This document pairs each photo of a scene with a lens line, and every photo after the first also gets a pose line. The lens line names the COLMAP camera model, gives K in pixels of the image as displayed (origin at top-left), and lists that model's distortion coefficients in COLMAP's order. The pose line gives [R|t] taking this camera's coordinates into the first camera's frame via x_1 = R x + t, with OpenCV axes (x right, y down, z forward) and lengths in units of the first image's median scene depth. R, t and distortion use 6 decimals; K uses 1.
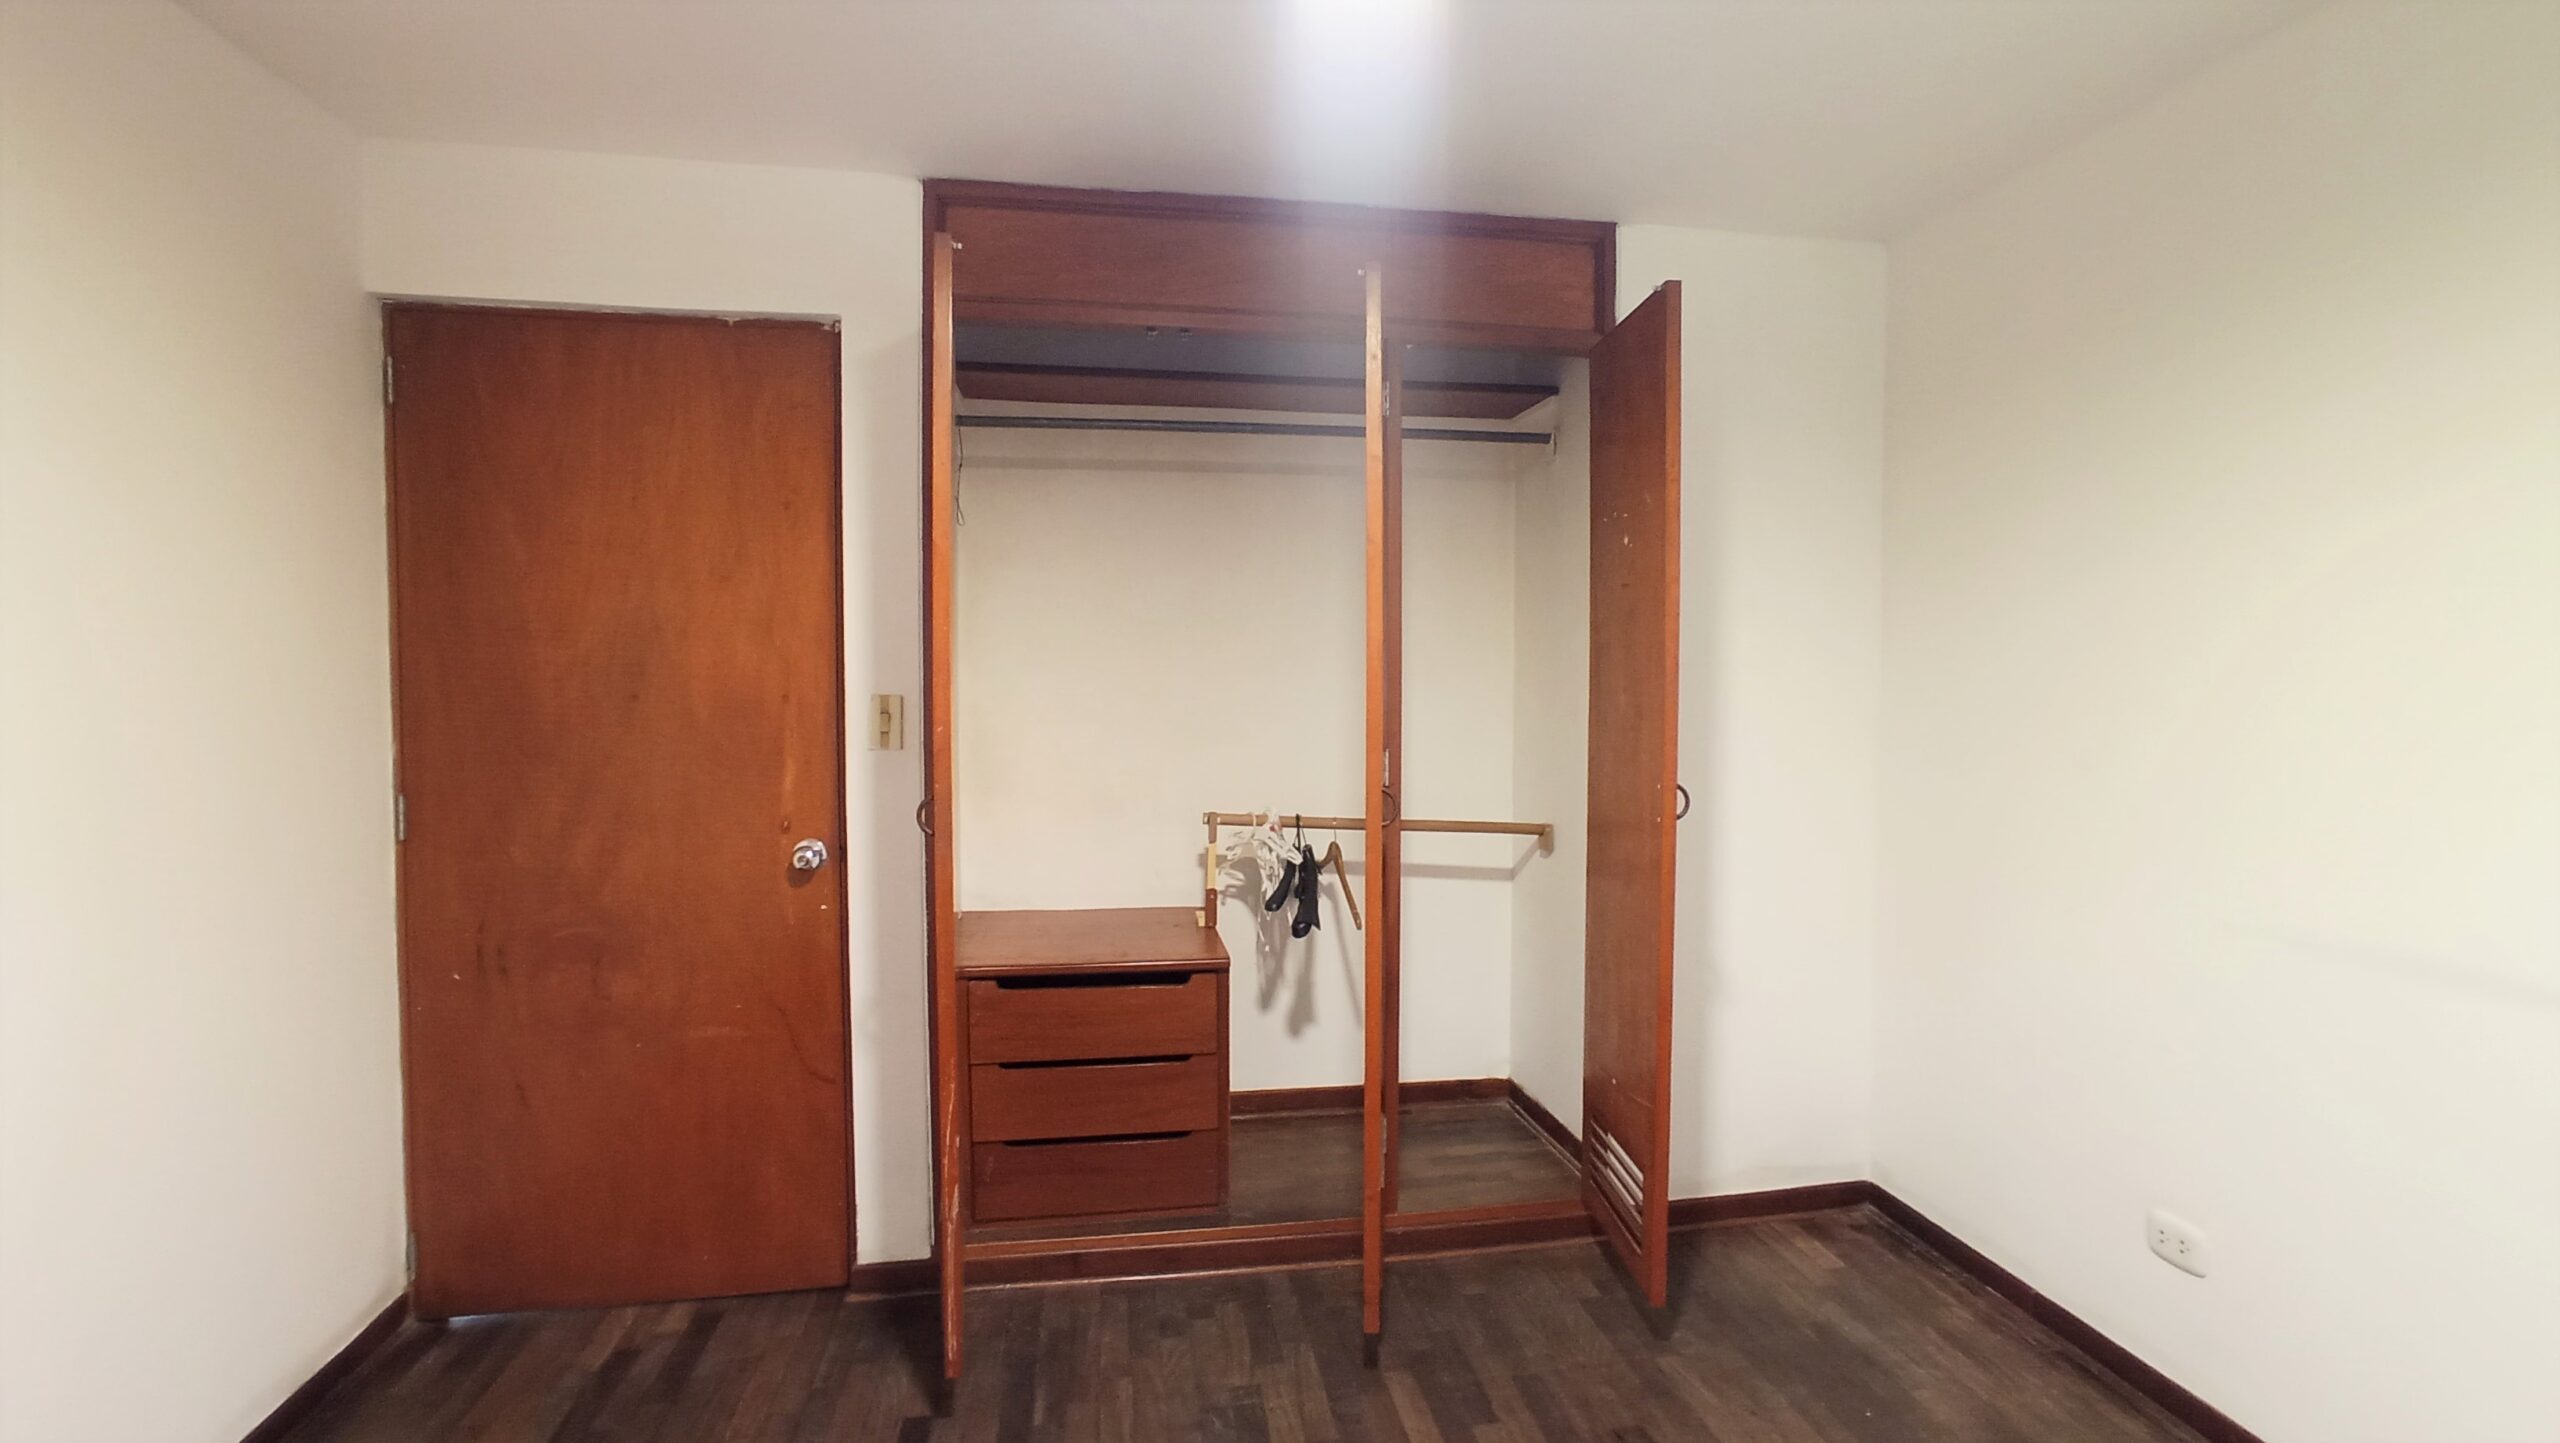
lens RADIAL K [[1153.3, 0, 1288.9], [0, 1153.3, 714.5], [0, 0, 1]] dist [-0.005412, 0.000431]
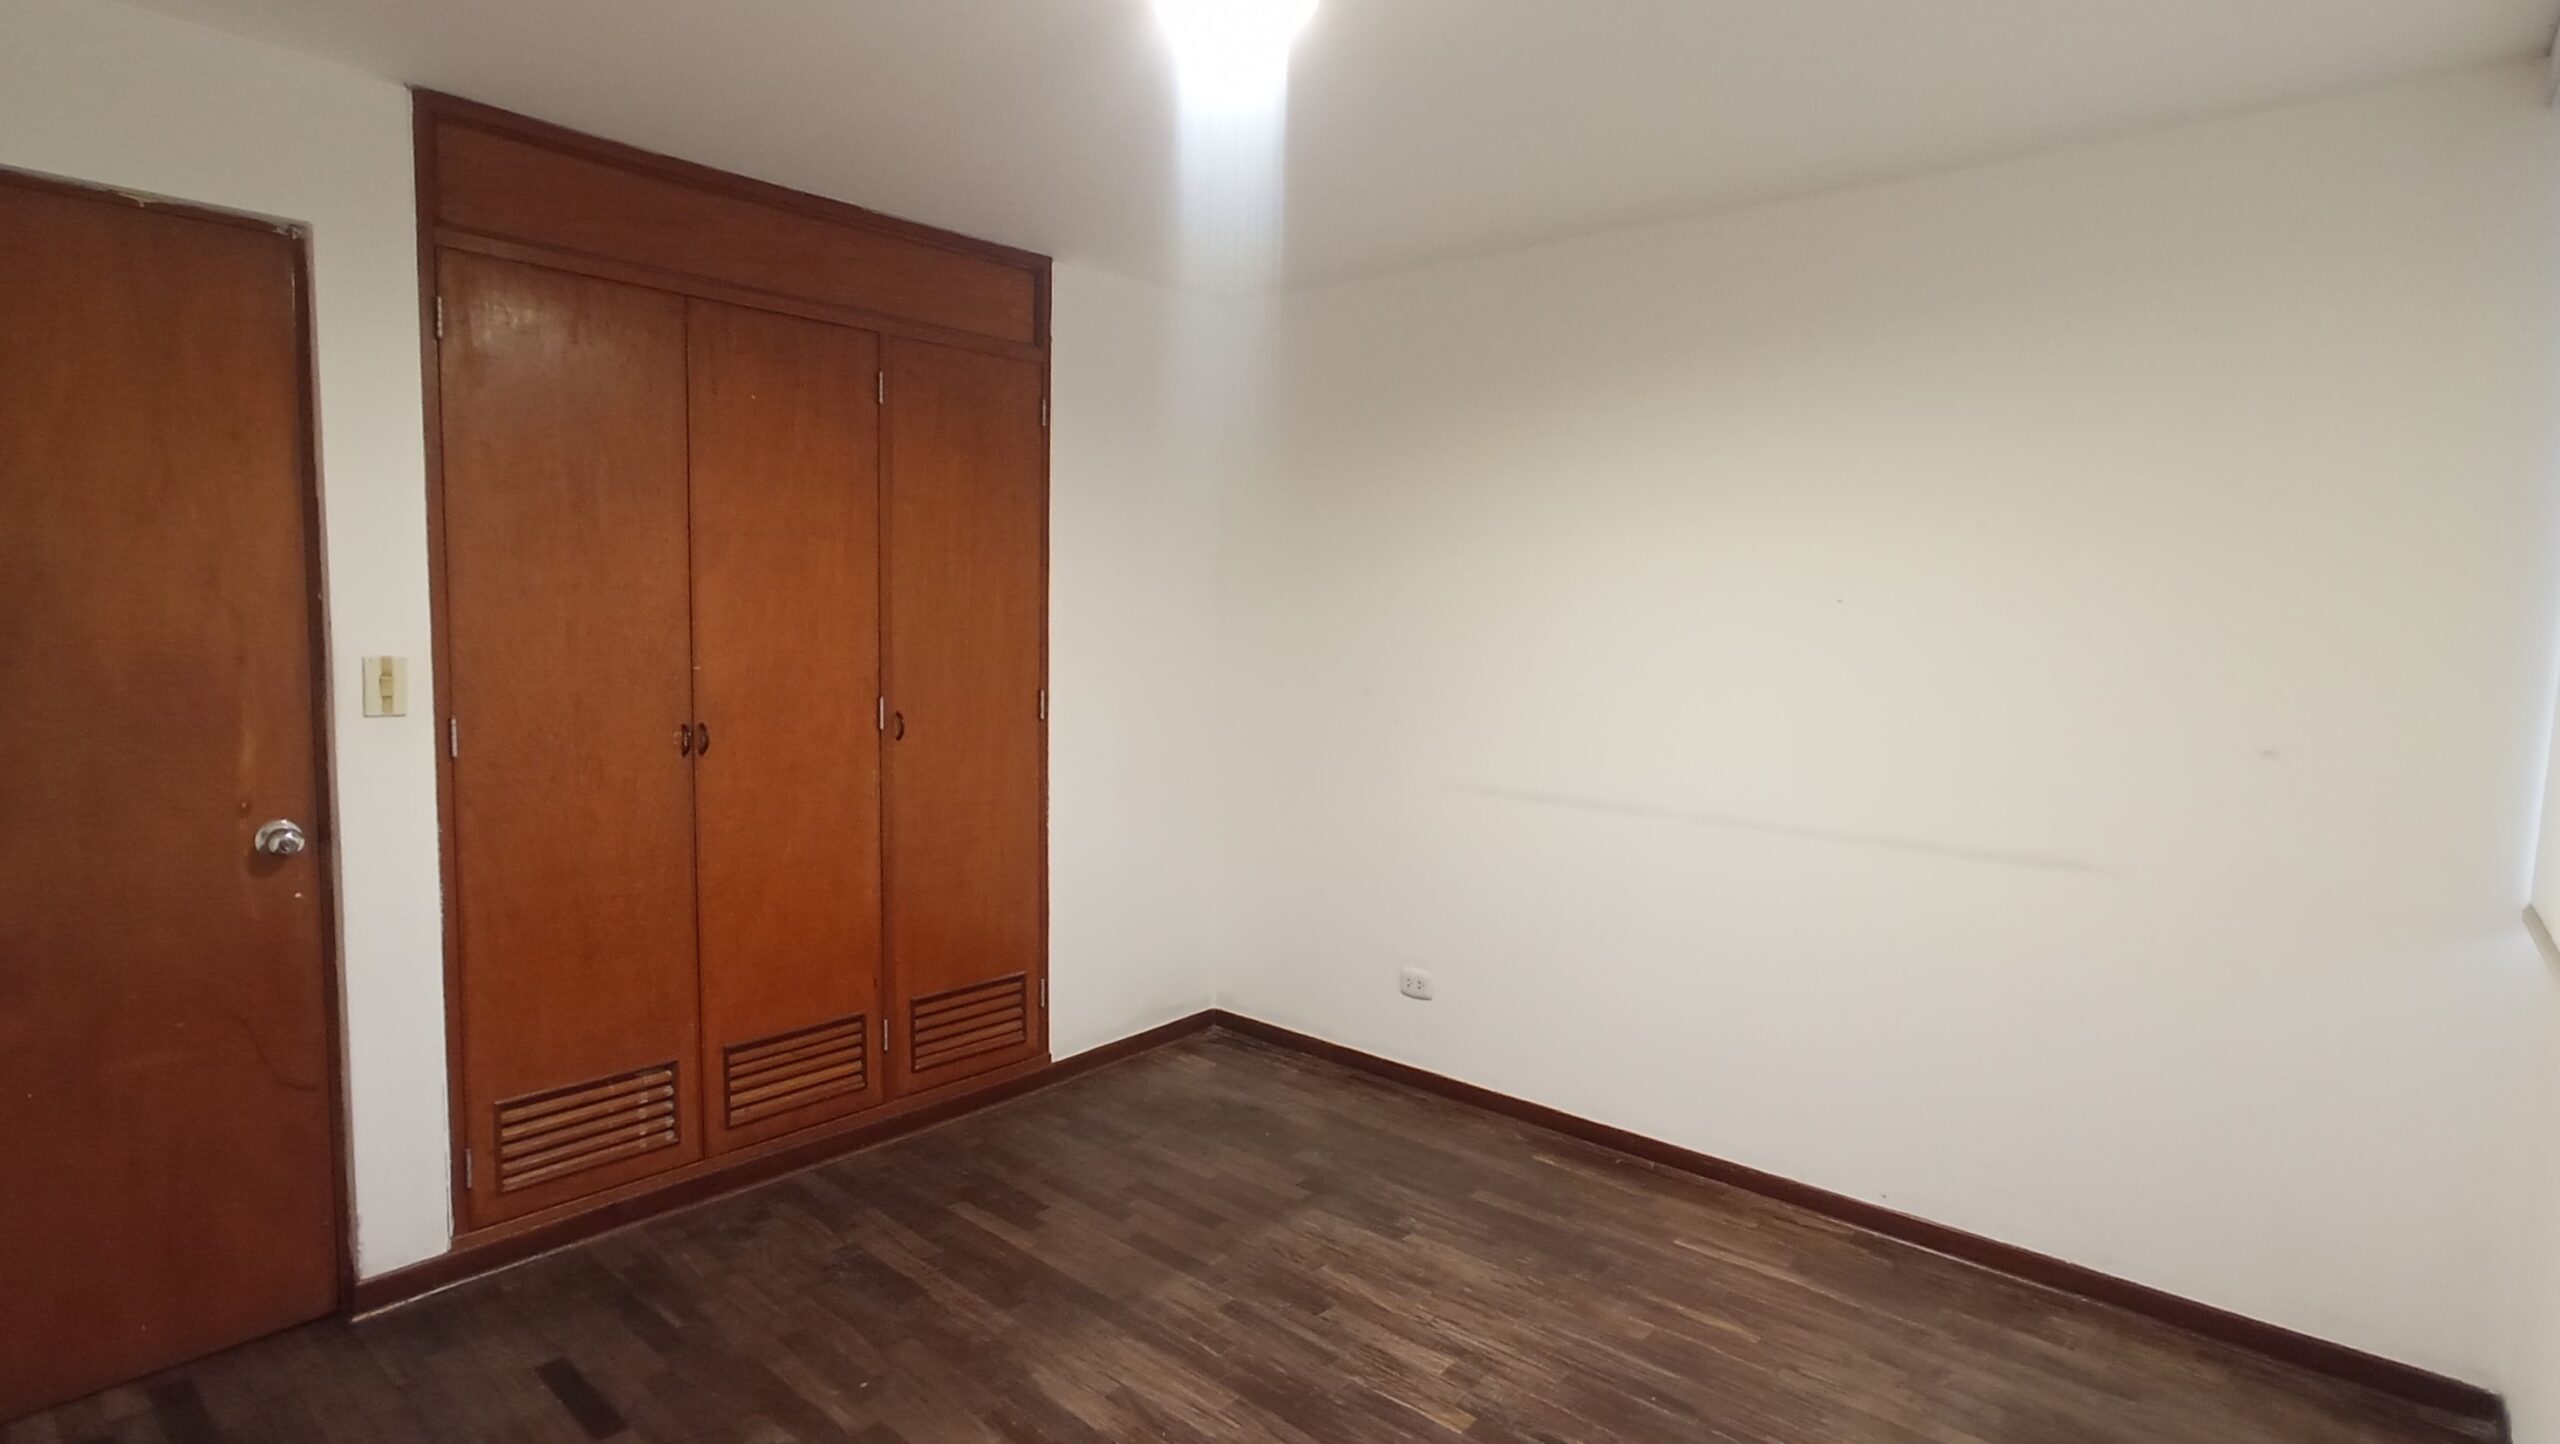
lens RADIAL K [[1313.2, 0, 1287.2], [0, 1313.2, 731.2], [0, 0, 1]] dist [0.000427, 0.001314]
pose [[0.766926, -0.047096, 0.640006, -0.468595], [0.010662, 0.998101, 0.060670, -0.012308], [-0.641647, -0.039705, 0.765971, -0.256924]]
